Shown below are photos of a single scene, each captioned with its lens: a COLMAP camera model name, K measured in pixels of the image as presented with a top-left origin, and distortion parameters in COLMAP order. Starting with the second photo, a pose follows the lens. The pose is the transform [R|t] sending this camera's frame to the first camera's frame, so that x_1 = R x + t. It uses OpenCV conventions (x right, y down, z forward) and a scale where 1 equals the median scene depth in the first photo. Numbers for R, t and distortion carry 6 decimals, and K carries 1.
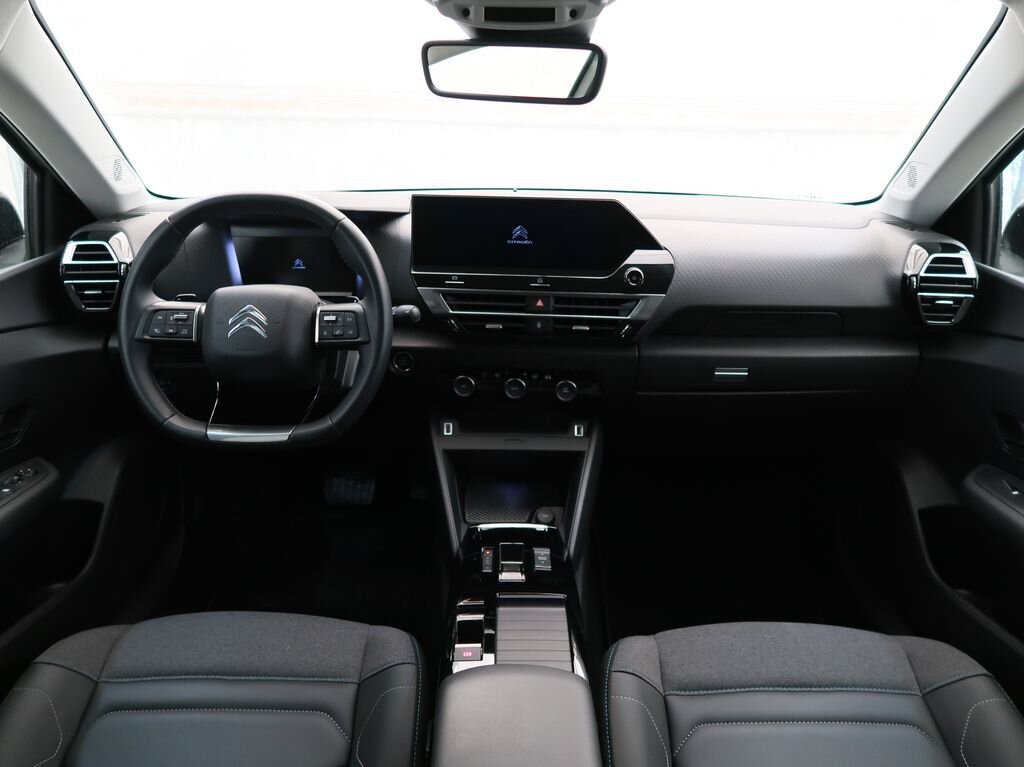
lens RADIAL K [[807.2, 0, 512.0], [0, 807.2, 383.5], [0, 0, 1]] dist [-0.032654, 0.002089]
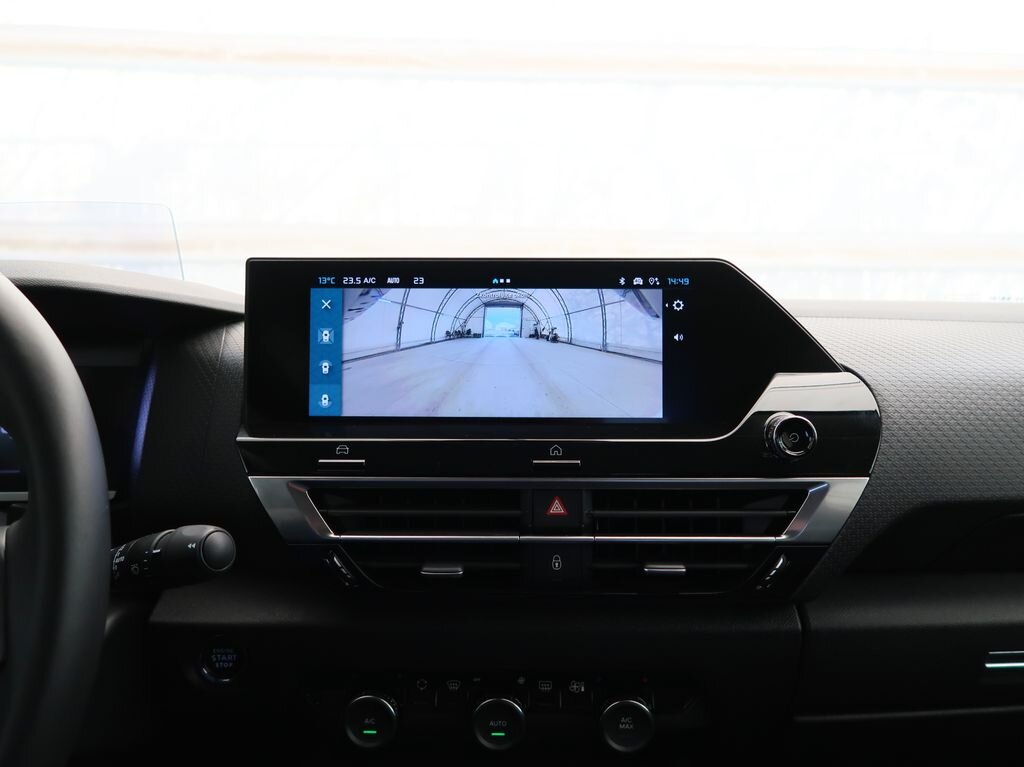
lens RADIAL K [[807.2, 0, 512.0], [0, 807.2, 383.5], [0, 0, 1]] dist [-0.032654, 0.002089]
pose [[0.998552, -0.019961, 0.049955, -0.006259], [0.031129, 0.971752, -0.233944, -0.066468], [-0.043874, 0.235160, 0.970966, 0.597884]]
